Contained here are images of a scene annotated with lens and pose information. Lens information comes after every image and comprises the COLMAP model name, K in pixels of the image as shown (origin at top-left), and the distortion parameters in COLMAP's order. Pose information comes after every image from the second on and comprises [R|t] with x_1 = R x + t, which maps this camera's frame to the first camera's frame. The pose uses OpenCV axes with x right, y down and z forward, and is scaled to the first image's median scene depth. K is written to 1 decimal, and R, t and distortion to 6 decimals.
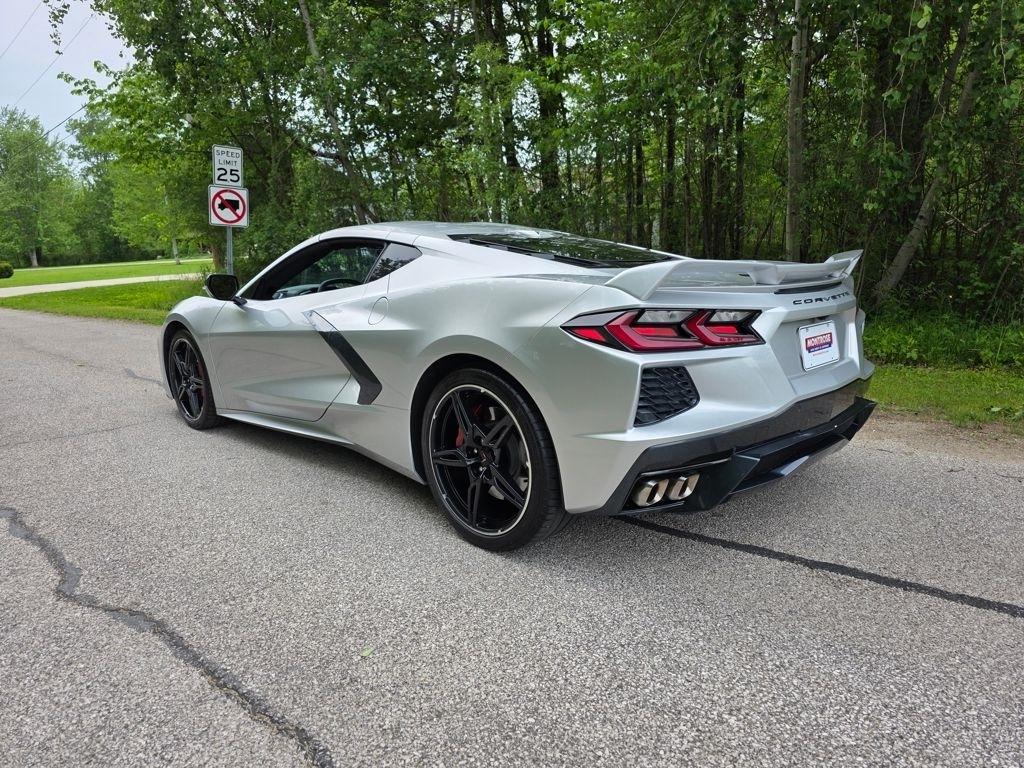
lens RADIAL K [[689.1, 0, 518.6], [0, 689.1, 384.4], [0, 0, 1]] dist [0.060350, -0.048099]
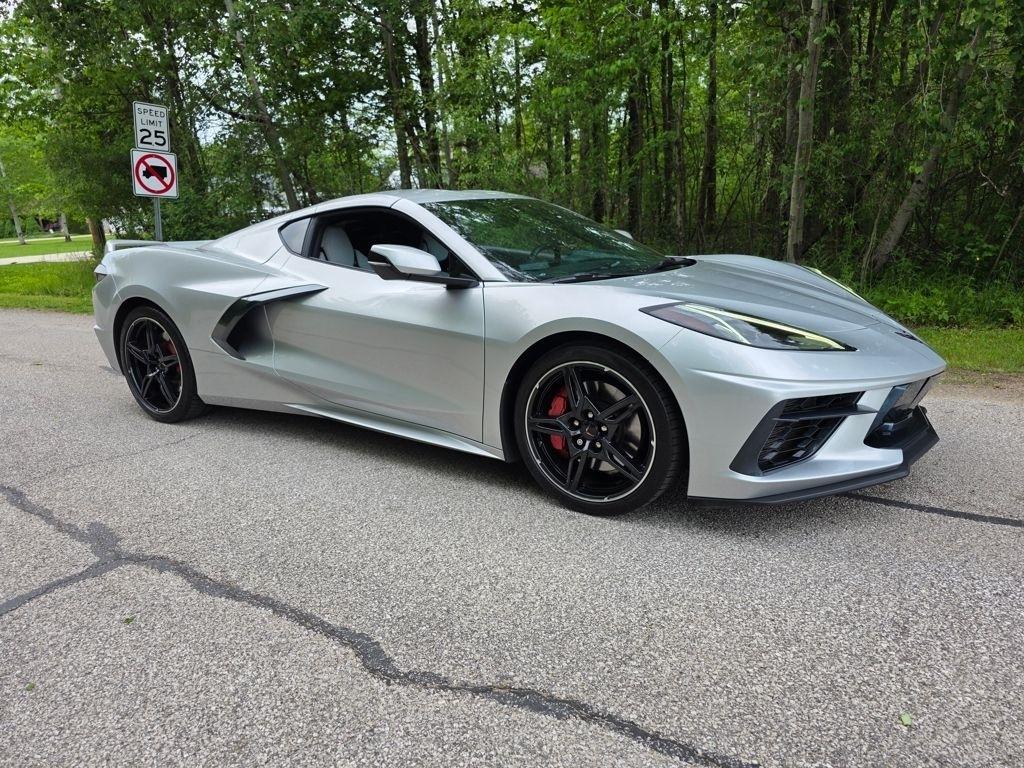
lens RADIAL K [[691.5, 0, 519.8], [0, 691.5, 382.2], [0, 0, 1]] dist [0.053958, -0.046976]
pose [[0.984330, -0.051066, 0.168780, -0.128413], [0.045425, 0.998278, 0.037117, -0.007041], [-0.170385, -0.028869, 0.984955, 0.051802]]
